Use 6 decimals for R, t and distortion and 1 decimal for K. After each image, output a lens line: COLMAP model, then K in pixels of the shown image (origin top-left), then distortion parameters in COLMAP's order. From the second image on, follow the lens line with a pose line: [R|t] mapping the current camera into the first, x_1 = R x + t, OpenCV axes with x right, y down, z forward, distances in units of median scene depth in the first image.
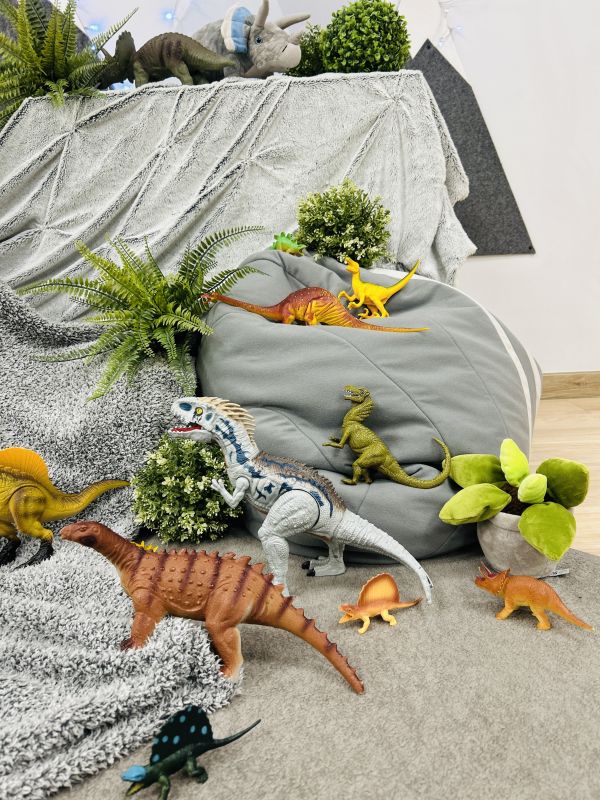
lens RADIAL K [[624.5, 0, 290.8], [0, 624.5, 384.6], [0, 0, 1]] dist [0.033460, -0.001349]
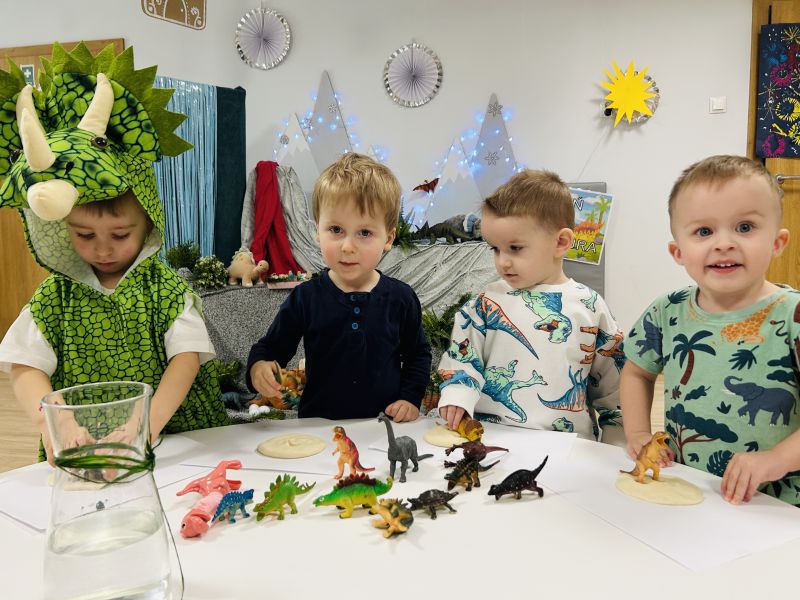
lens RADIAL K [[627.8, 0, 405.5], [0, 627.8, 299.3], [0, 0, 1]] dist [0.017958, -0.011563]
pose [[0.984242, 0.063445, -0.165051, 0.178536], [-0.078993, 0.992858, -0.089408, 0.021347], [0.158199, 0.101037, 0.982224, -2.575713]]
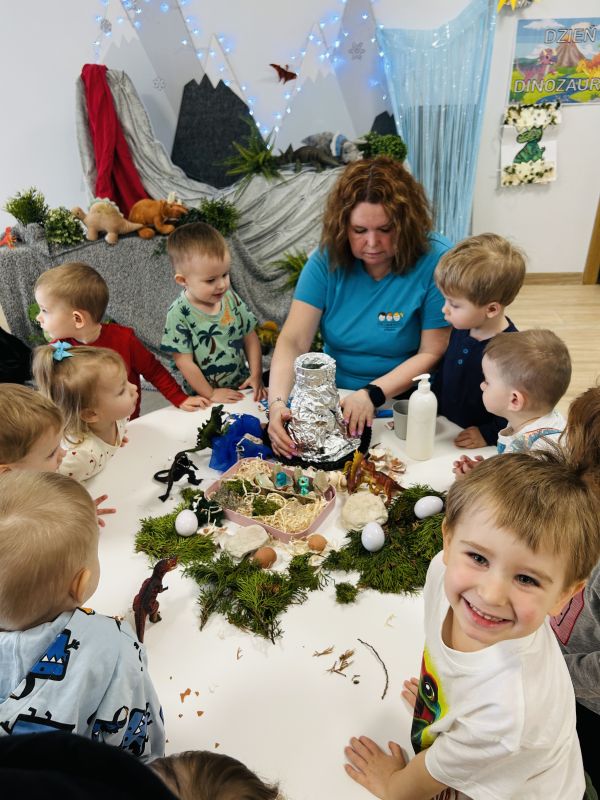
lens RADIAL K [[627.8, 0, 300.0], [0, 627.8, 400.0], [0, 0, 1]] dist [0.017958, -0.011563]
pose [[0.998693, 0.042415, -0.028512, -0.184278], [-0.030640, 0.943407, 0.330220, -0.699708], [0.040905, -0.328914, 0.943473, -2.593855]]
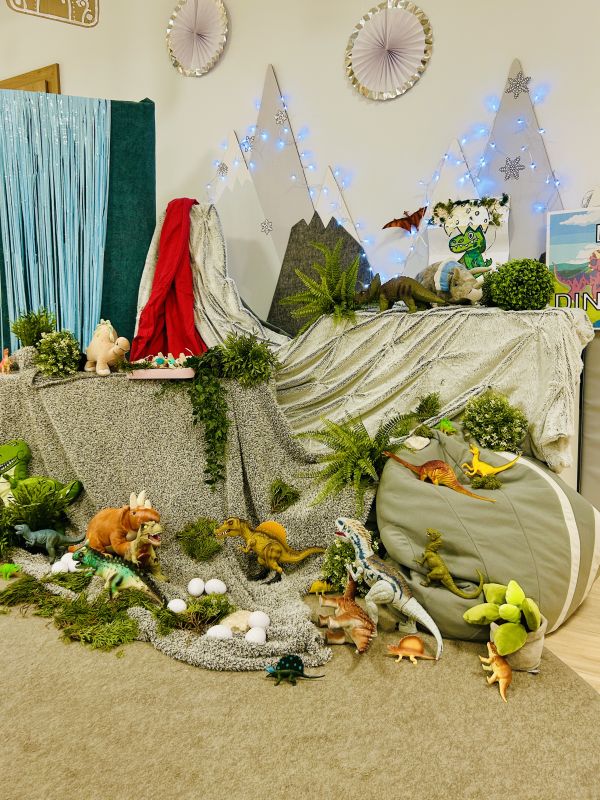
lens RADIAL K [[654.8, 0, 279.8], [0, 654.8, 372.2], [0, 0, 1]] dist [0.008788, -0.008161]
pose [[0.850433, 0.092639, -0.517863, 0.701812], [-0.131696, 0.990520, -0.039080, -0.334243], [0.509333, 0.101435, 0.854571, -0.920346]]
